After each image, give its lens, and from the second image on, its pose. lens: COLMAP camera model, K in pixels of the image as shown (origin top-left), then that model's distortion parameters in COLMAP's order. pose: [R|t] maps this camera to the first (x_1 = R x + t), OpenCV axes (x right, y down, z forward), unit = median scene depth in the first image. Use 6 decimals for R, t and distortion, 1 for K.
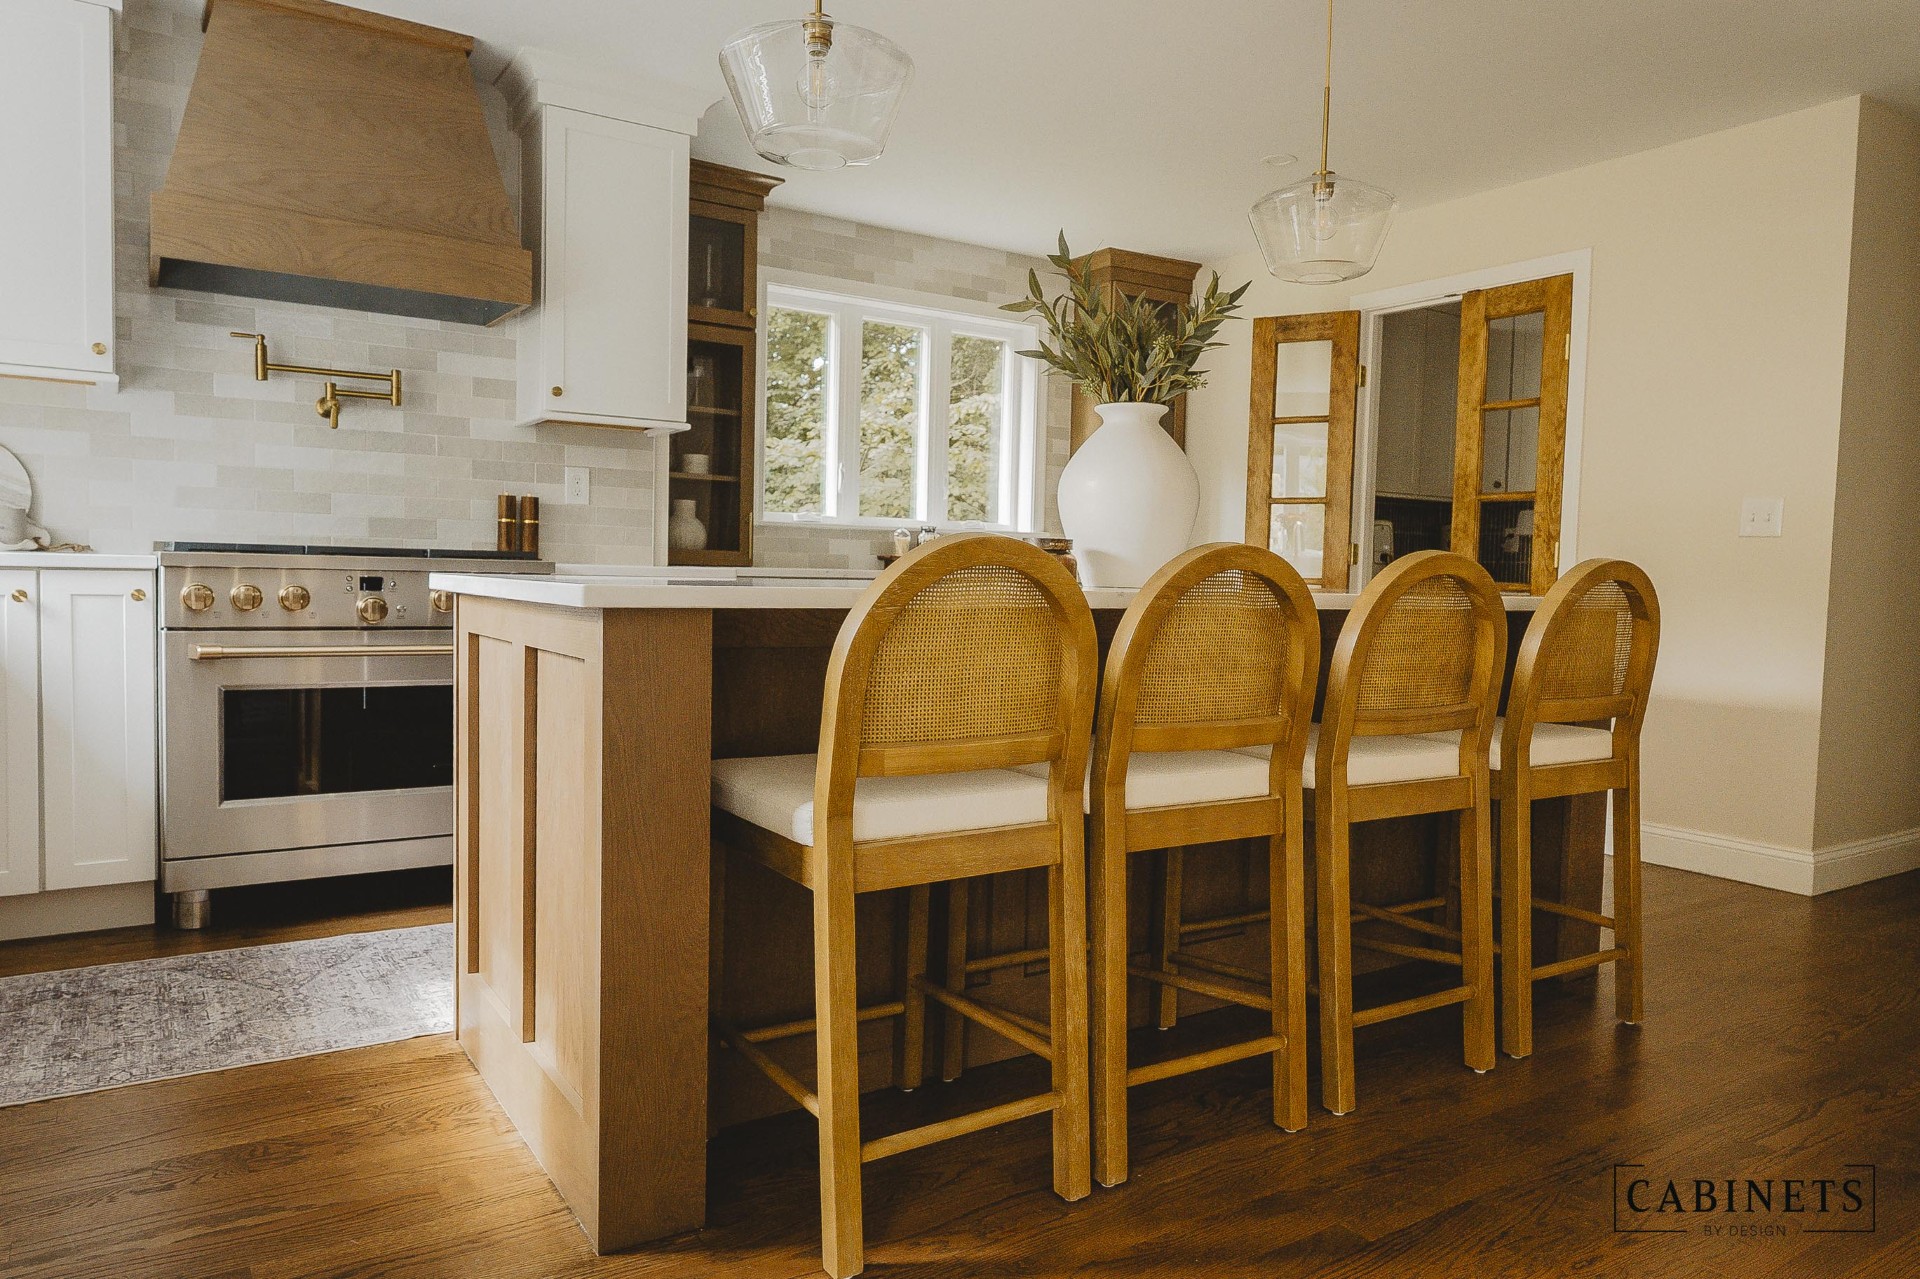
lens RADIAL K [[1275.5, 0, 960.0], [0, 1275.5, 639.5], [0, 0, 1]] dist [0.003656, 0.002868]
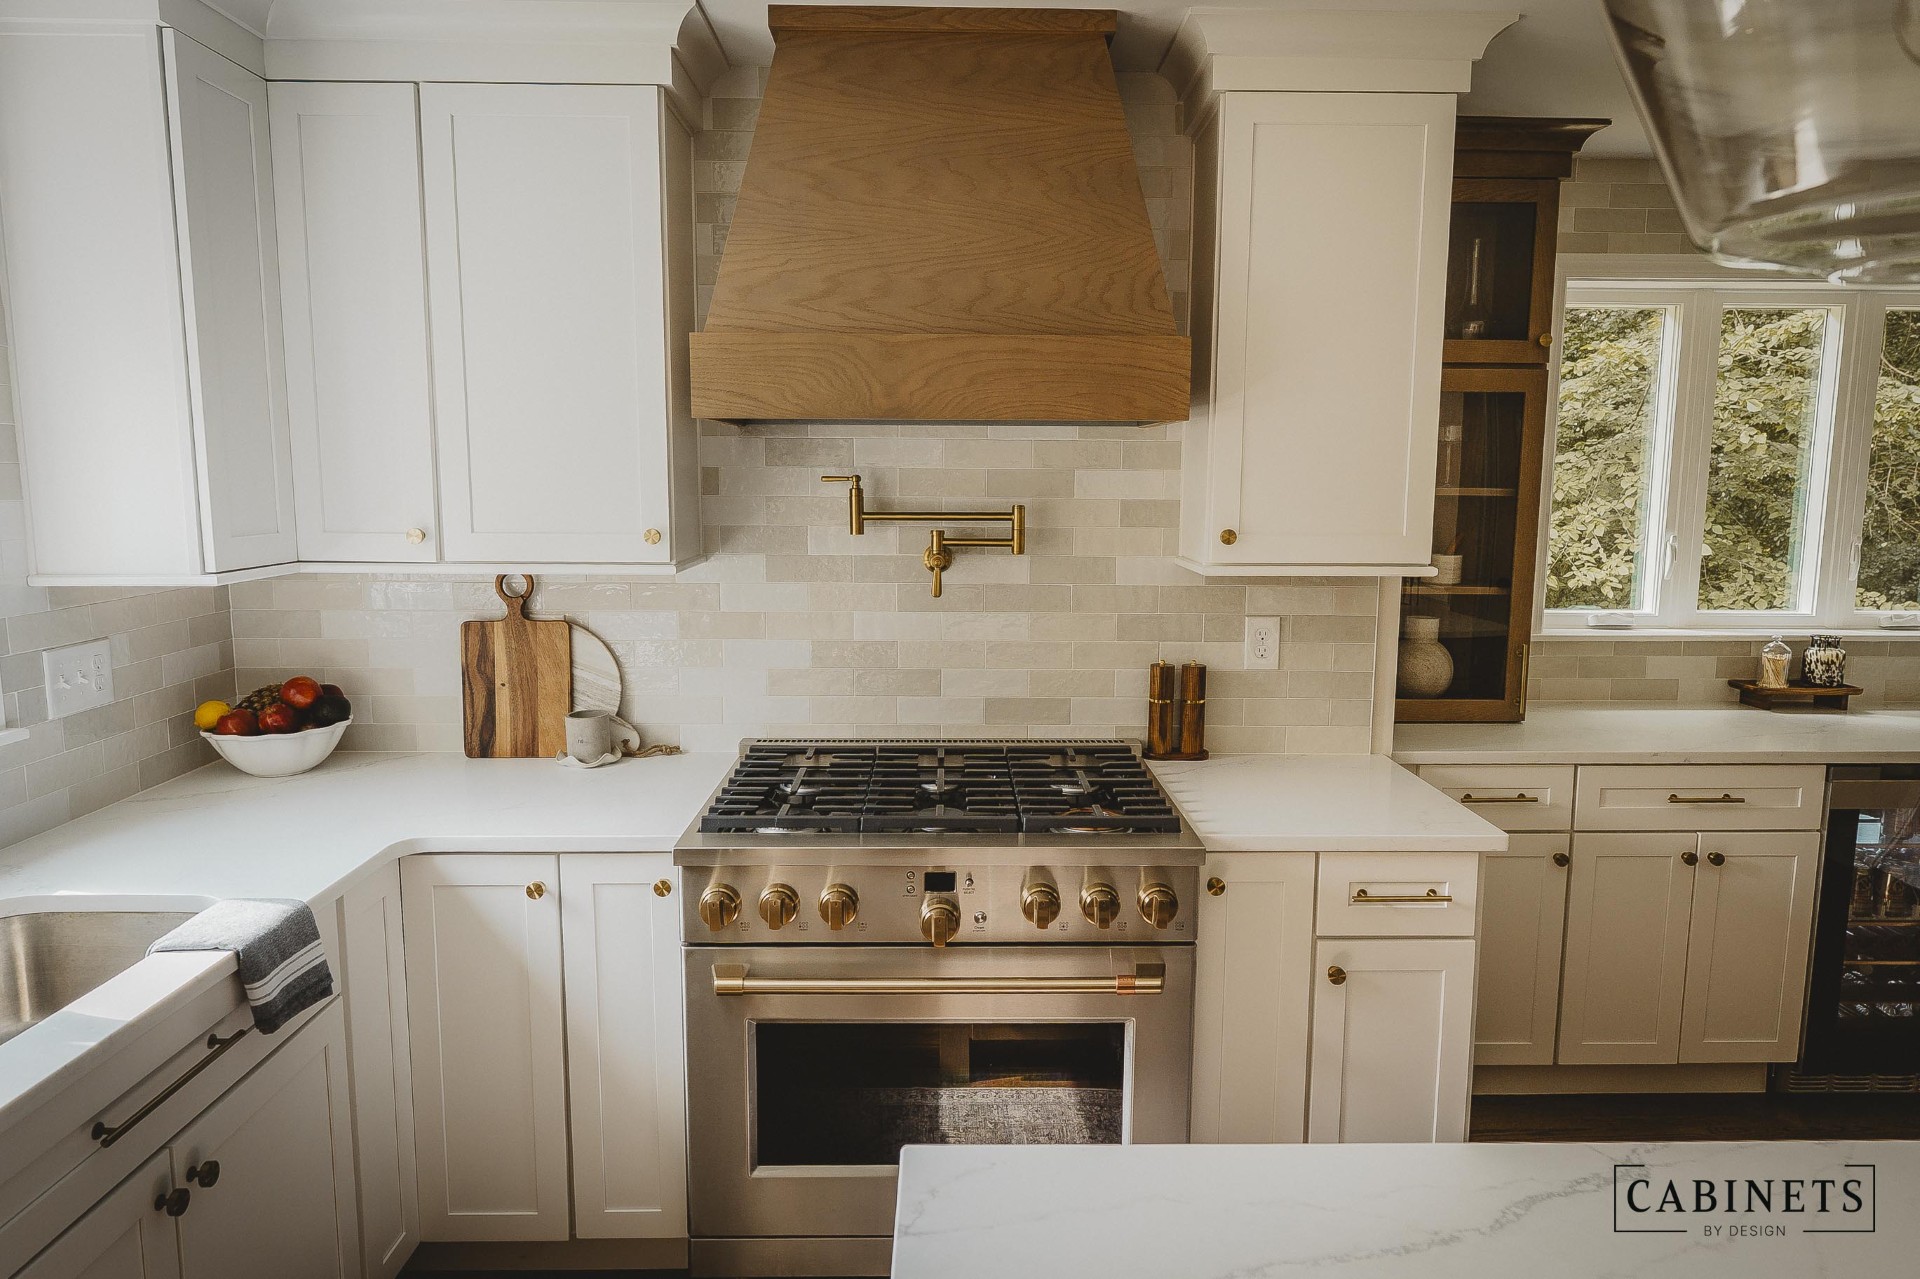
lens RADIAL K [[1212.3, 0, 960.0], [0, 1212.3, 639.5], [0, 0, 1]] dist [-0.002285, -0.001499]
pose [[0.842431, 0.052859, -0.536206, -0.094509], [-0.013061, 0.996887, 0.077752, -0.187738], [0.538647, -0.058497, 0.840499, 0.395734]]
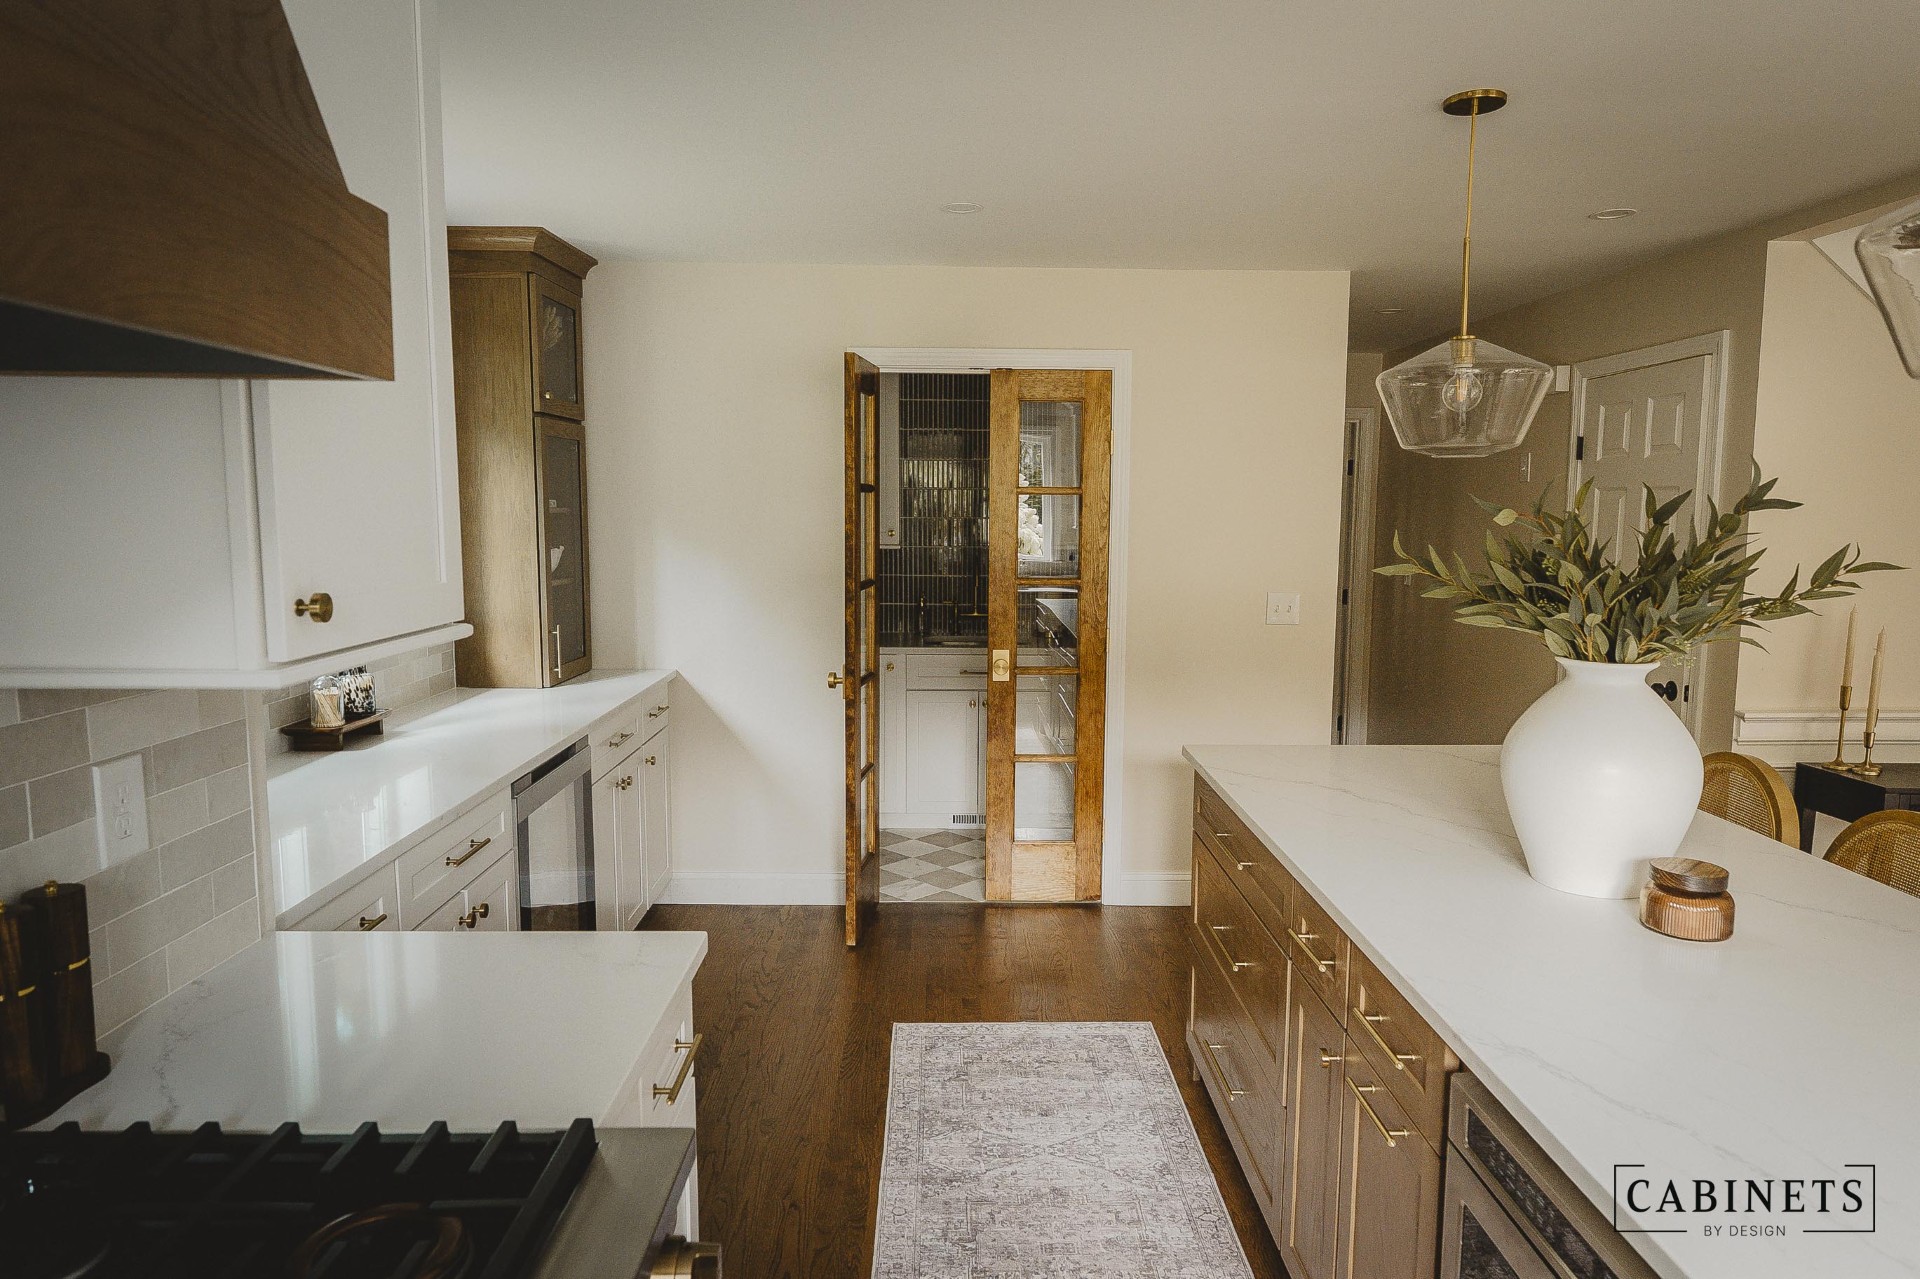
lens RADIAL K [[1192.5, 0, 960.0], [0, 1192.5, 639.5], [0, 0, 1]] dist [0.003686, 0.000288]
pose [[0.539481, -0.117651, 0.833737, -0.491526], [0.053369, 0.992977, 0.105589, -0.209793], [-0.840304, -0.012467, 0.541971, 0.677506]]
